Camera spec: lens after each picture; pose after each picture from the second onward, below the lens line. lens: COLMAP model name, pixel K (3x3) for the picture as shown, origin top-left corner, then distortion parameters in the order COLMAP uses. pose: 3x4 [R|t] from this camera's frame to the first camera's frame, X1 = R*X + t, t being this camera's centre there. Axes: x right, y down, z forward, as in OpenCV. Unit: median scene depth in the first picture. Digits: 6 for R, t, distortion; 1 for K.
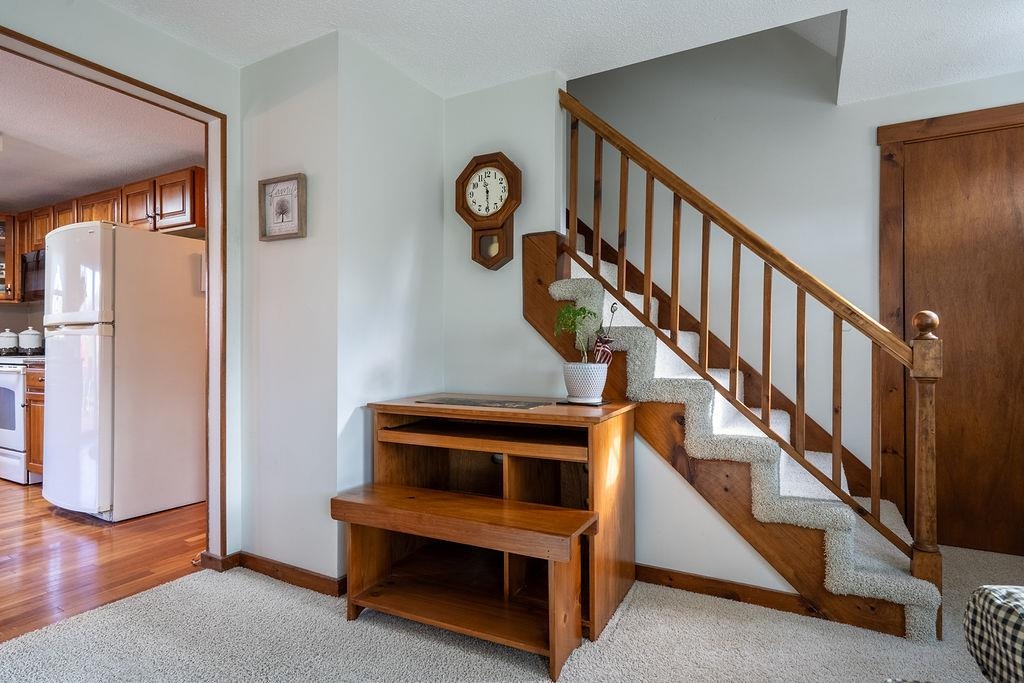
lens RADIAL K [[549.9, 0, 475.3], [0, 549.9, 347.6], [0, 0, 1]] dist [-0.000515, 0.000849]
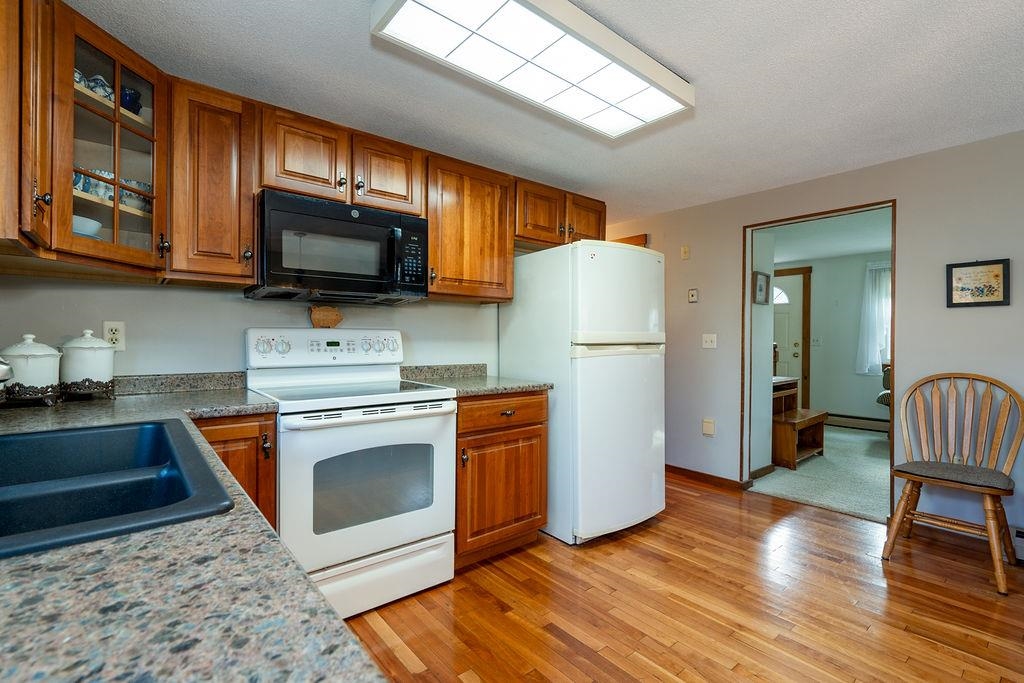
lens RADIAL K [[463.9, 0, 519.4], [0, 463.9, 341.9], [0, 0, 1]] dist [-0.011791, 0.000827]
pose [[0.345123, -0.002969, 0.938553, -1.282243], [-0.004487, 0.999978, 0.004814, -0.040156], [-0.938547, -0.005873, 0.345102, 0.715154]]
